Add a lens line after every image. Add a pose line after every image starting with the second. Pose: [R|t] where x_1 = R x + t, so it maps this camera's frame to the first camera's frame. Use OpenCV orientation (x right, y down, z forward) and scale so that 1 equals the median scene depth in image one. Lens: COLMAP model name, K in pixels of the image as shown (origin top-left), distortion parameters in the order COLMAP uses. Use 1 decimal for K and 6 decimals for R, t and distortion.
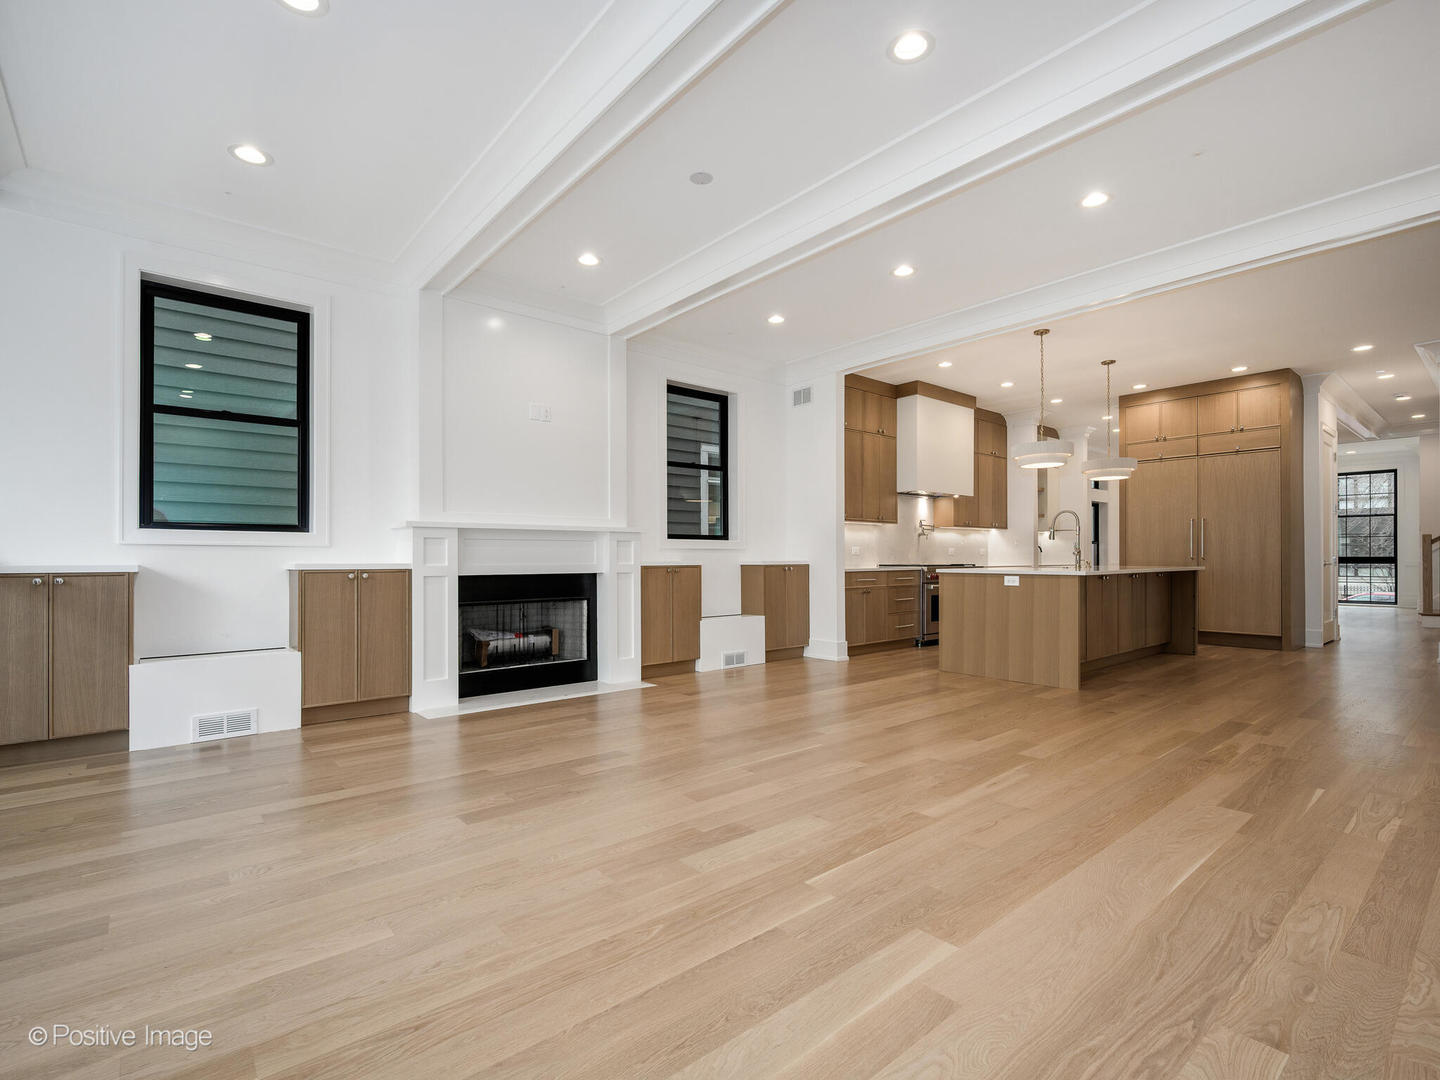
lens RADIAL K [[681.3, 0, 720.7], [0, 681.3, 554.2], [0, 0, 1]] dist [-0.011949, 0.000217]
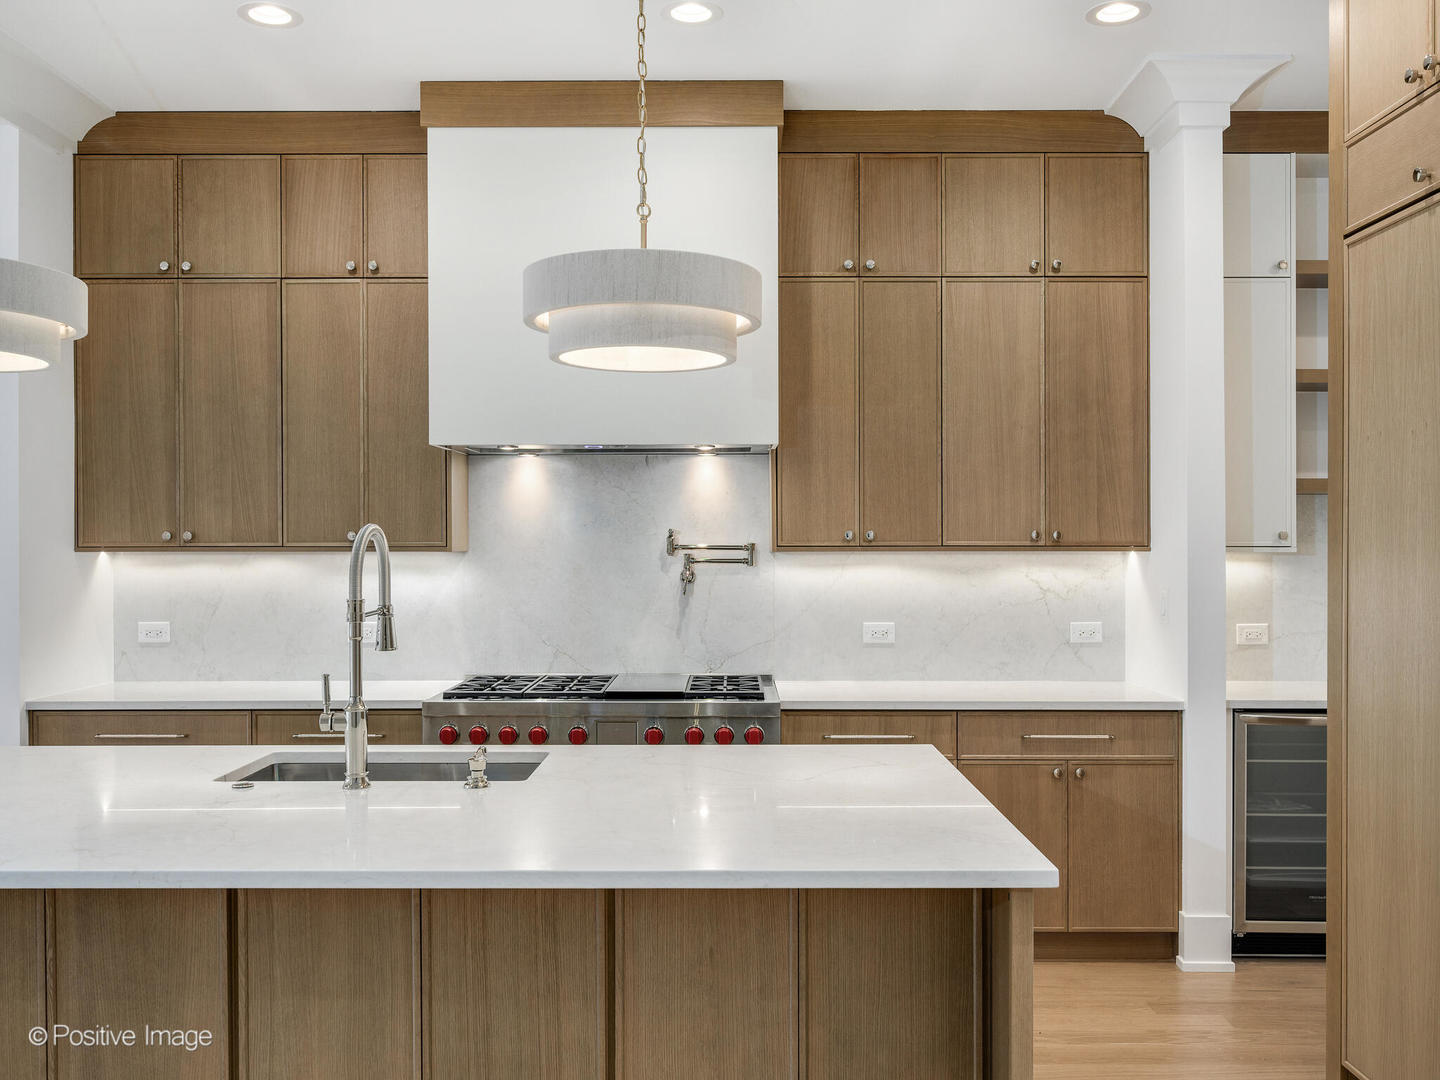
lens RADIAL K [[1184.1, 0, 710.0], [0, 1184.1, 547.2], [0, 0, 1]] dist [-0.004955, -0.011922]
pose [[0.765184, -0.000936, -0.643811, 0.713046], [0.002724, 0.999995, 0.001783, -0.048220], [0.643805, -0.003118, 0.765183, 0.668511]]
